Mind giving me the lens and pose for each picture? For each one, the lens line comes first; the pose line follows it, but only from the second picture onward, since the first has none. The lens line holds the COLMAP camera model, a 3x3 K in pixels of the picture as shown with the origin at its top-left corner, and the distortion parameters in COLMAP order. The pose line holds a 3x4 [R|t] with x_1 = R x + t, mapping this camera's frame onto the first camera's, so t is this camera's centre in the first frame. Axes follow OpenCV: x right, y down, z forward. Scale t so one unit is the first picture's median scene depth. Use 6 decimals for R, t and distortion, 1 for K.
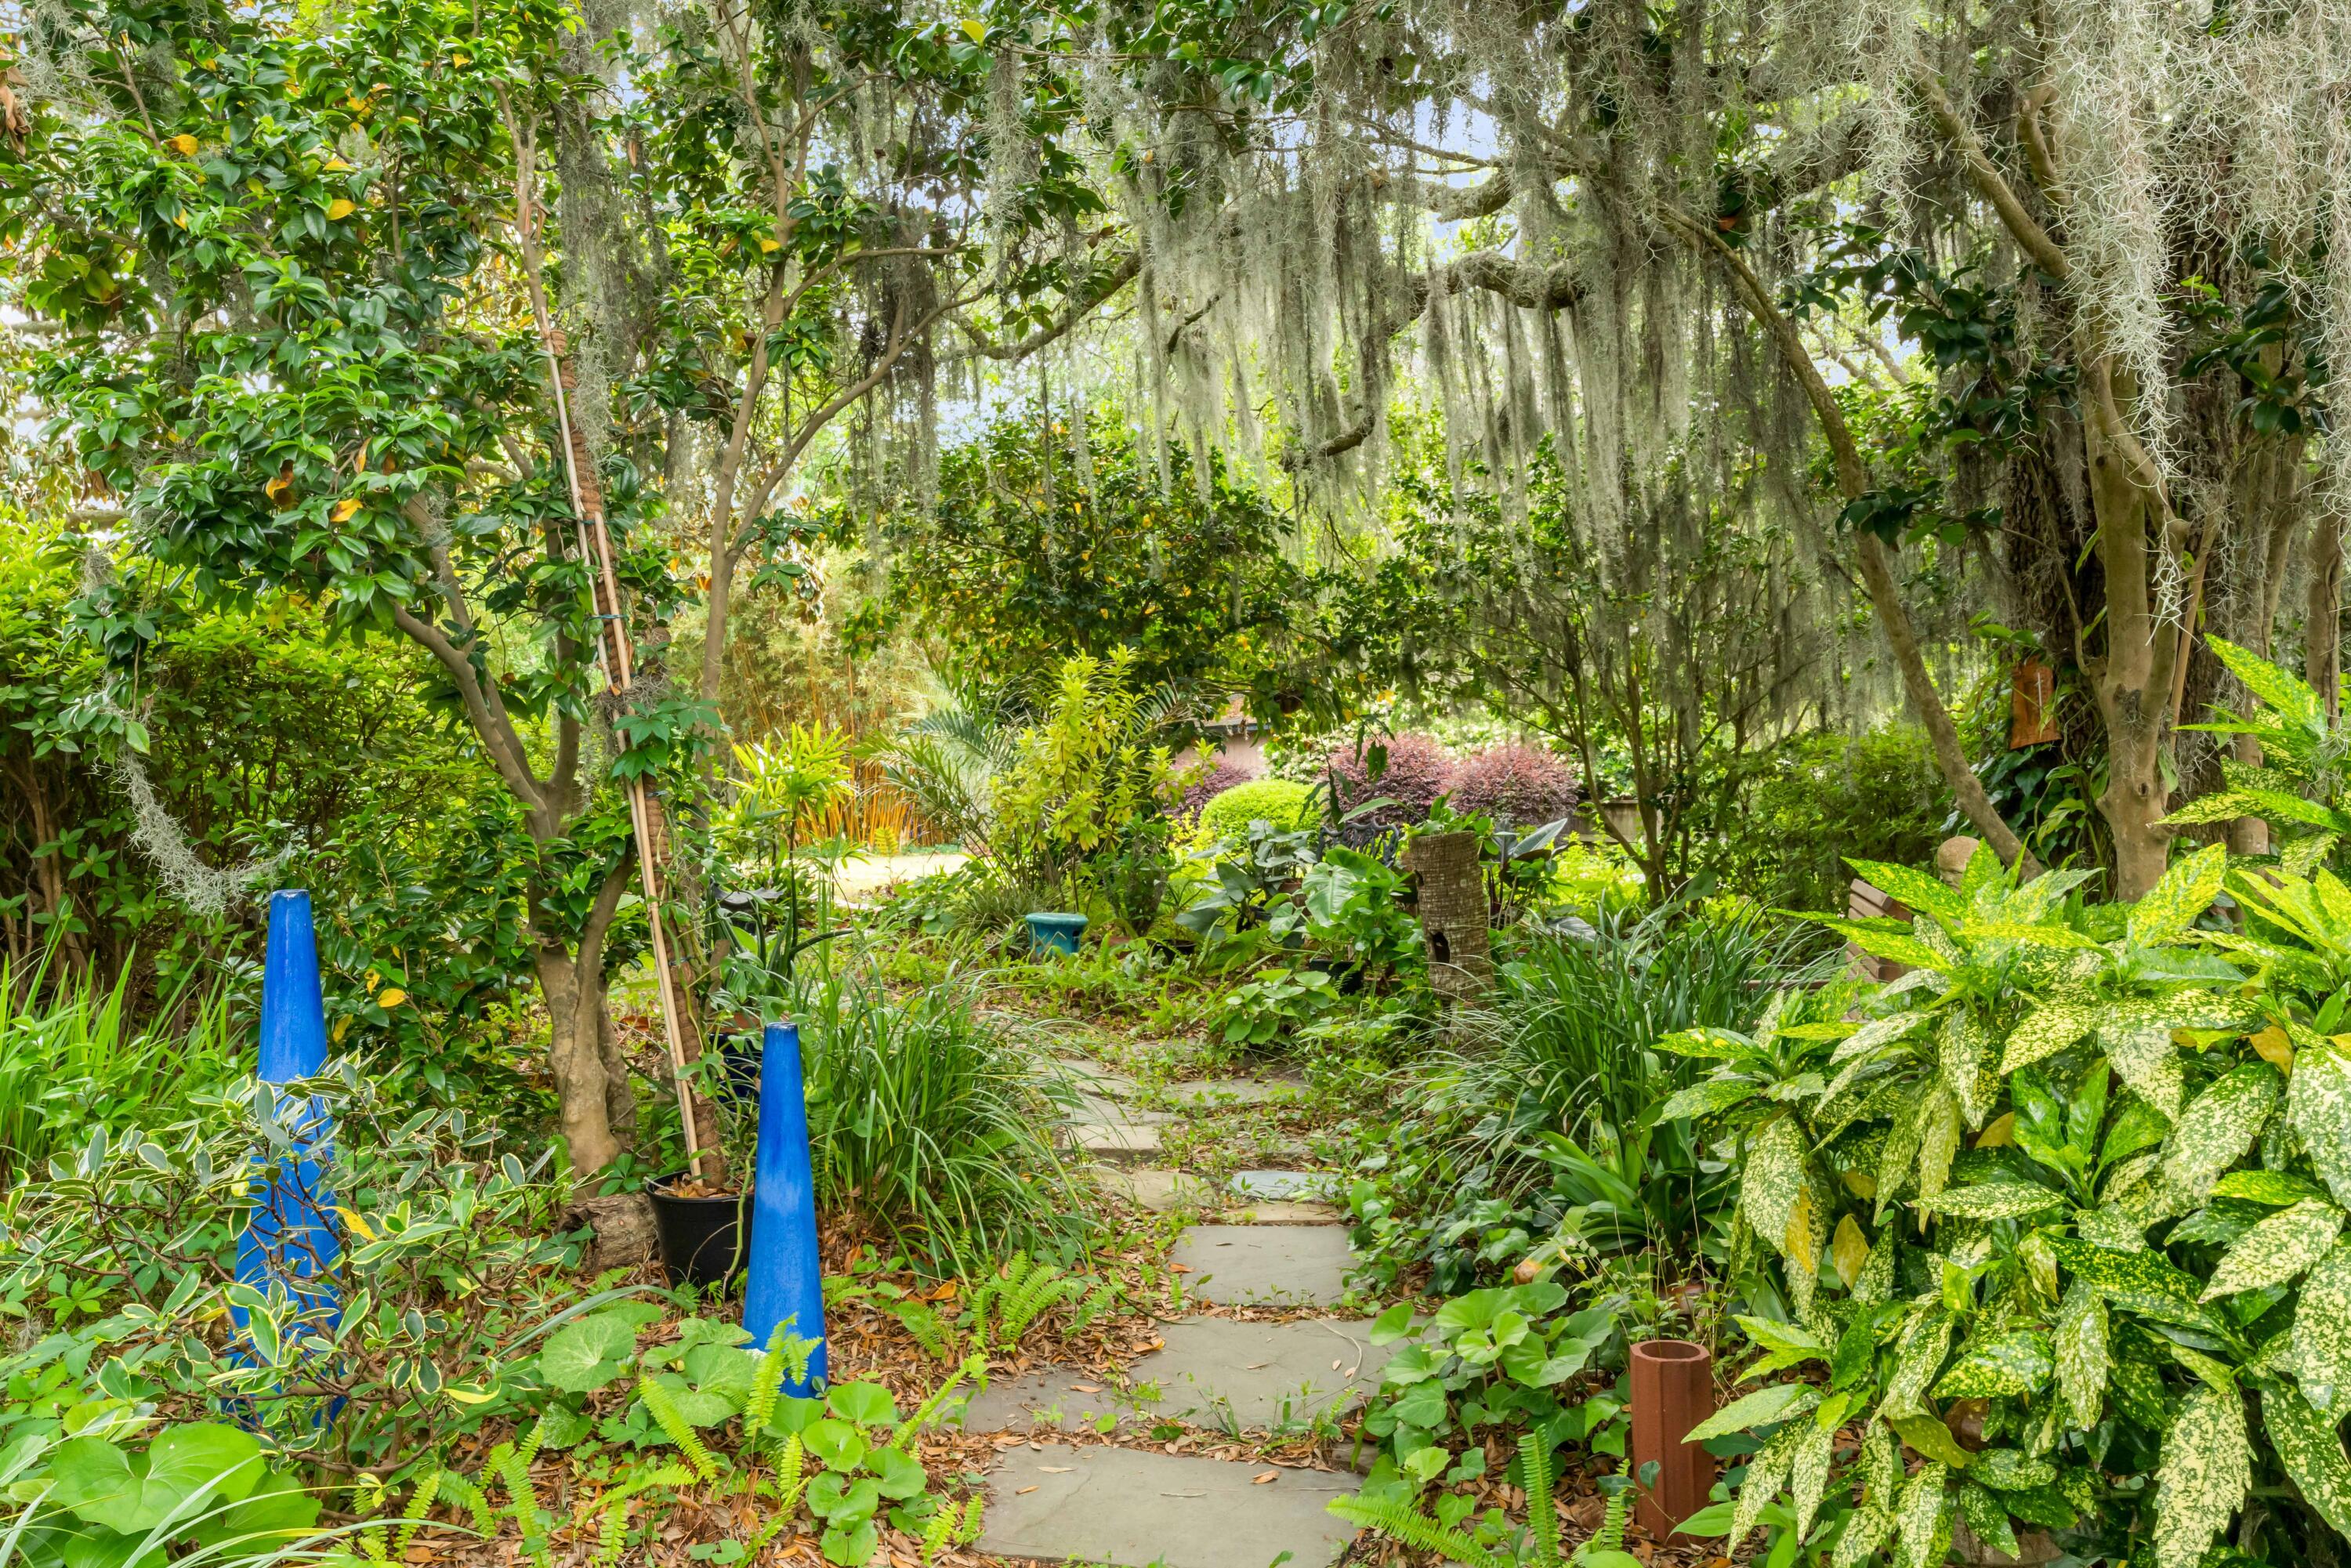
lens RADIAL K [[1820.8, 0, 1175.5], [0, 1820.8, 784.0], [0, 0, 1]] dist [0.000942, -0.000060]
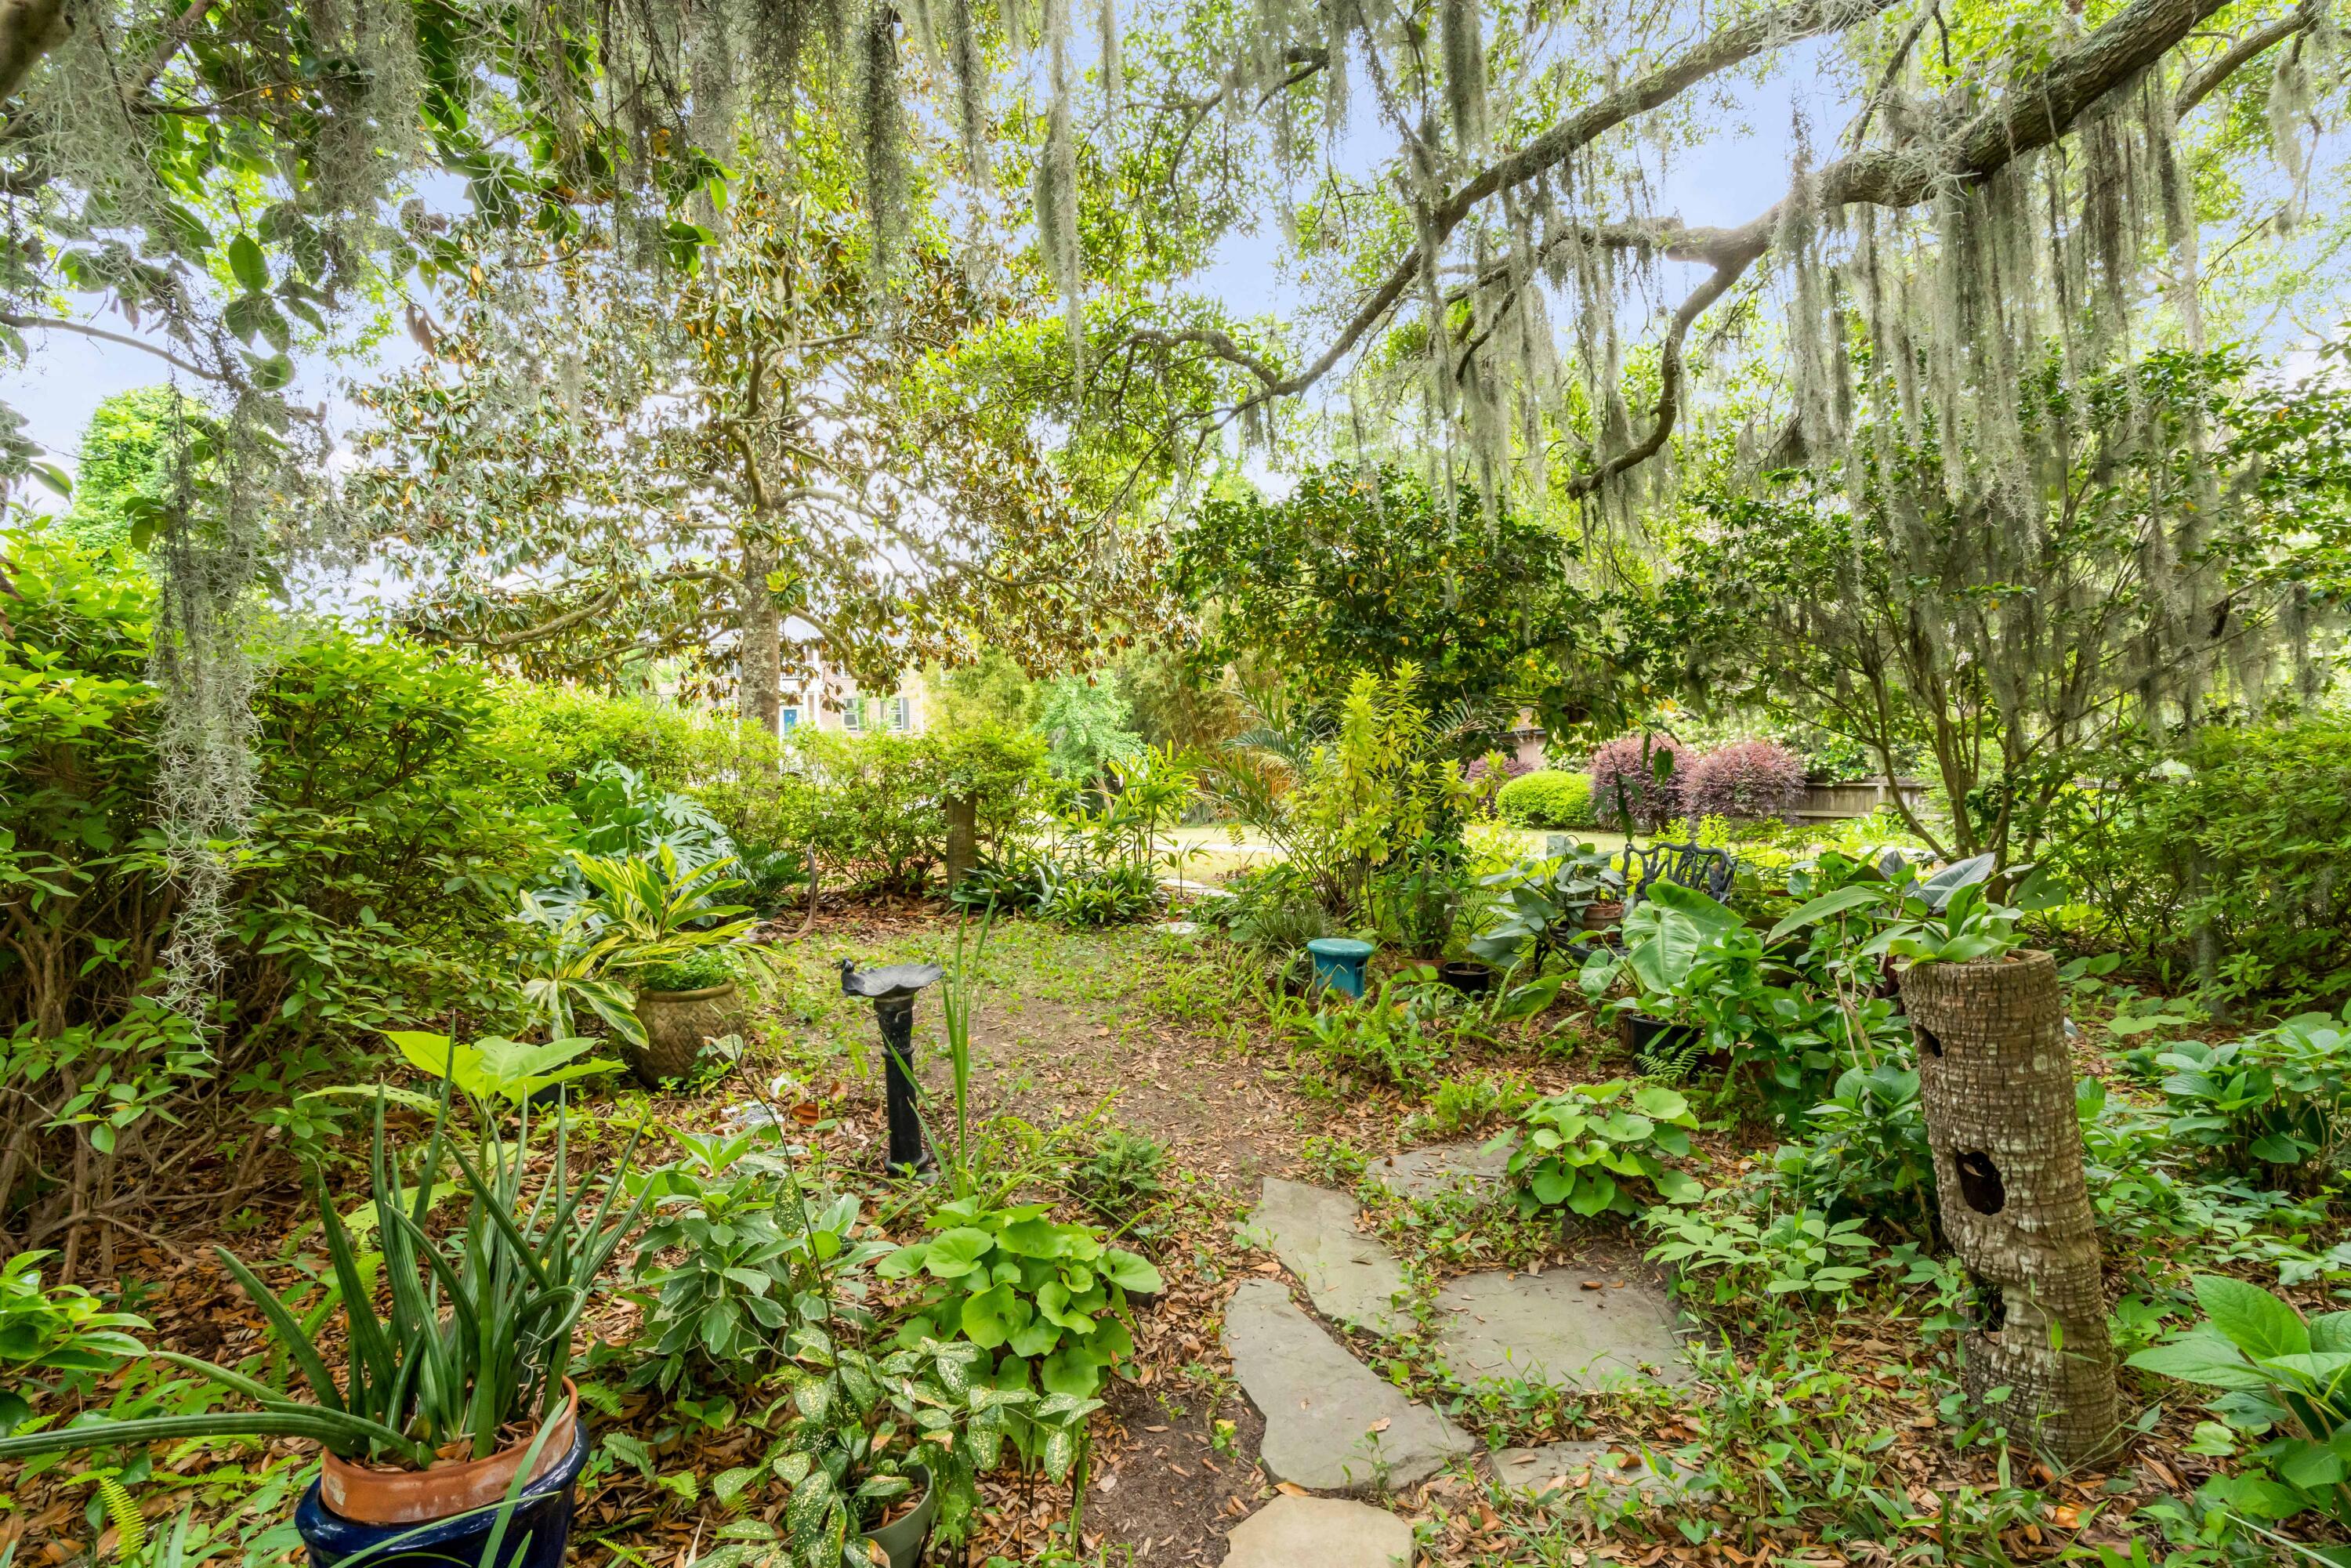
lens RADIAL K [[1097.0, 0, 1175.5], [0, 1097.0, 784.0], [0, 0, 1]] dist [-0.000287, 0.000012]
pose [[0.963379, -0.014656, -0.267744, 0.005200], [0.018064, 0.999784, 0.010269, -0.013249], [0.267535, -0.014730, 0.963435, 0.291798]]
